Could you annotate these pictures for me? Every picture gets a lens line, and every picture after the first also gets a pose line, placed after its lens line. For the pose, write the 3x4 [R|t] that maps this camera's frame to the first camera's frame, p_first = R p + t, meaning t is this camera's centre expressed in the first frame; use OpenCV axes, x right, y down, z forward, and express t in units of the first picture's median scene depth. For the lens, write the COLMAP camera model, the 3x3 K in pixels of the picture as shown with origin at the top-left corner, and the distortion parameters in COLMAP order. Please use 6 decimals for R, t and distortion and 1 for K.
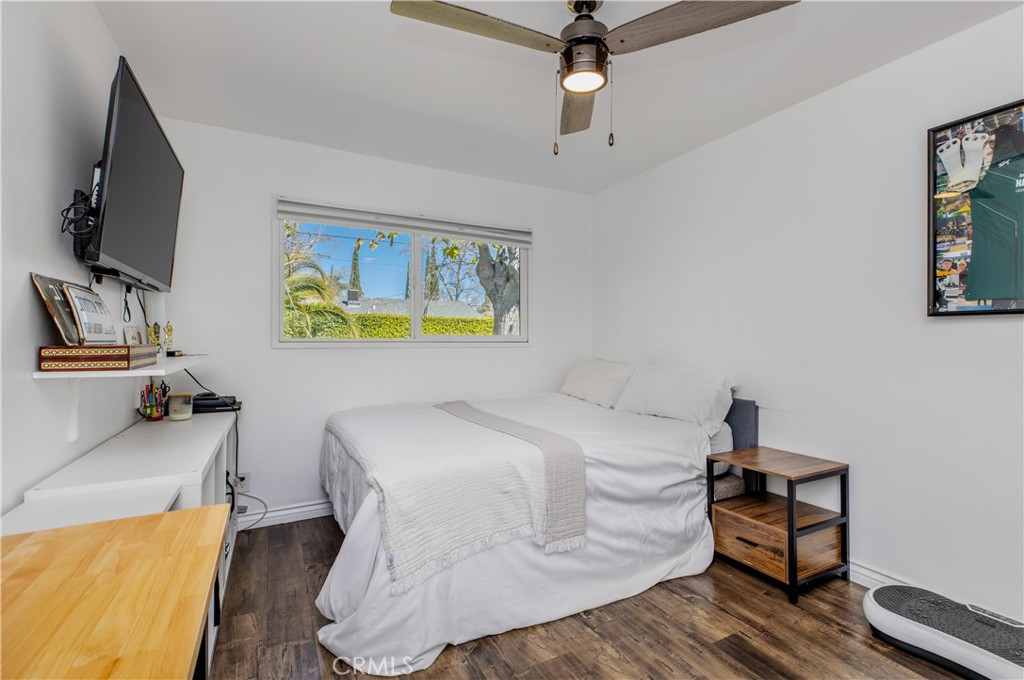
lens RADIAL K [[462.6, 0, 514.3], [0, 462.6, 333.2], [0, 0, 1]] dist [0.000570, -0.000028]
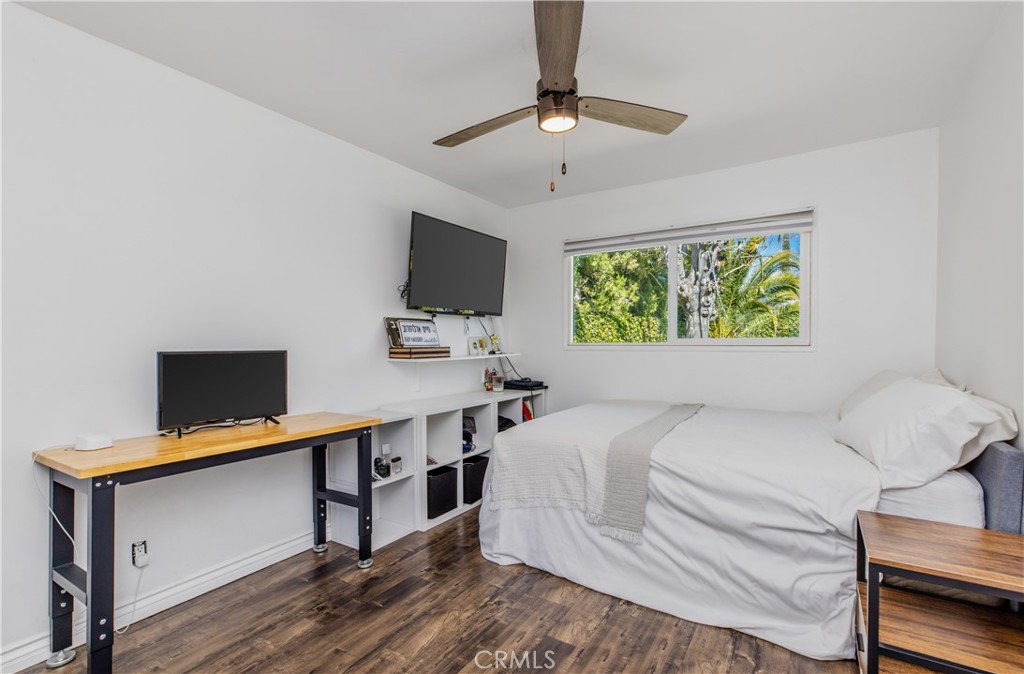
lens RADIAL K [[466.6, 0, 512.9], [0, 466.6, 343.4], [0, 0, 1]] dist [-0.003753, -0.000283]
pose [[0.489756, -0.003594, -0.871852, 0.919235], [0.017862, 0.999823, 0.005912, 0.002573], [0.871677, -0.018468, 0.489733, 0.253760]]
